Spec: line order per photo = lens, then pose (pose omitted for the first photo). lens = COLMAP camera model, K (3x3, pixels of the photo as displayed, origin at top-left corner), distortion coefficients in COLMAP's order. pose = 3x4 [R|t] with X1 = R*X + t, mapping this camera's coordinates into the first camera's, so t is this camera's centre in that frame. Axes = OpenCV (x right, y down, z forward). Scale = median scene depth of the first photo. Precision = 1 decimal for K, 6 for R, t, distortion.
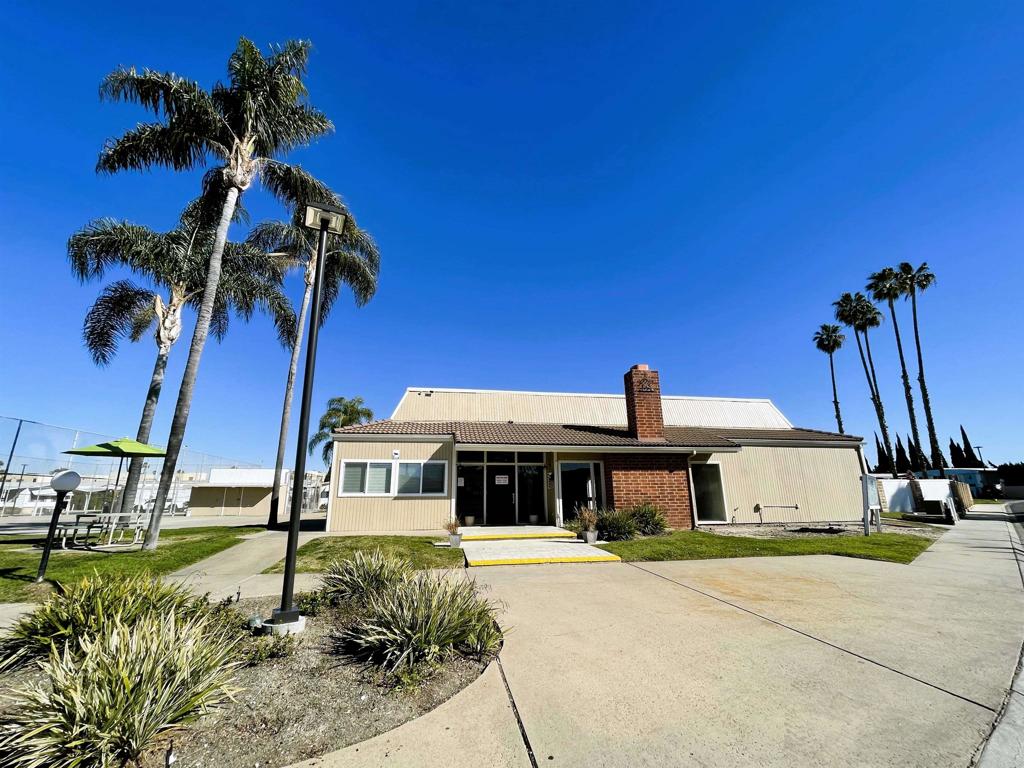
lens RADIAL K [[412.9, 0, 511.9], [0, 412.9, 388.6], [0, 0, 1]] dist [0.001847, 0.000081]
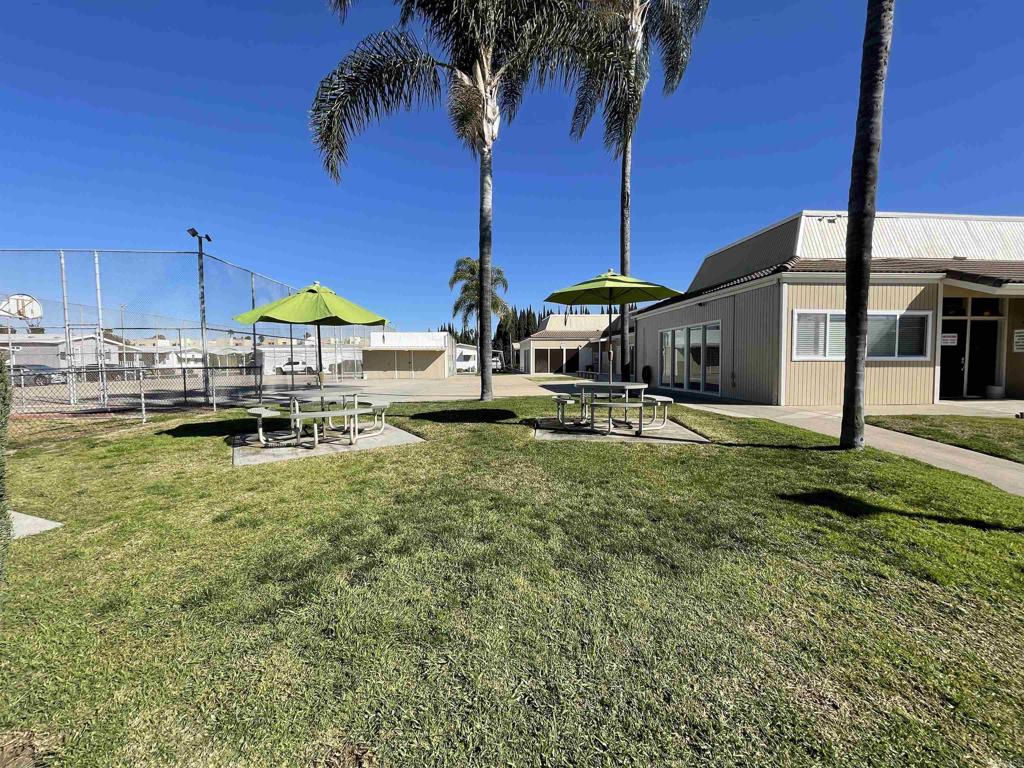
lens RADIAL K [[412.9, 0, 511.3], [0, 412.9, 383.2], [0, 0, 1]] dist [0.001847, 0.000081]
pose [[0.996887, 0.009152, -0.078310, -0.816924], [0.014871, 0.953585, 0.300758, 0.069542], [0.077427, -0.300986, 0.950480, 0.242692]]
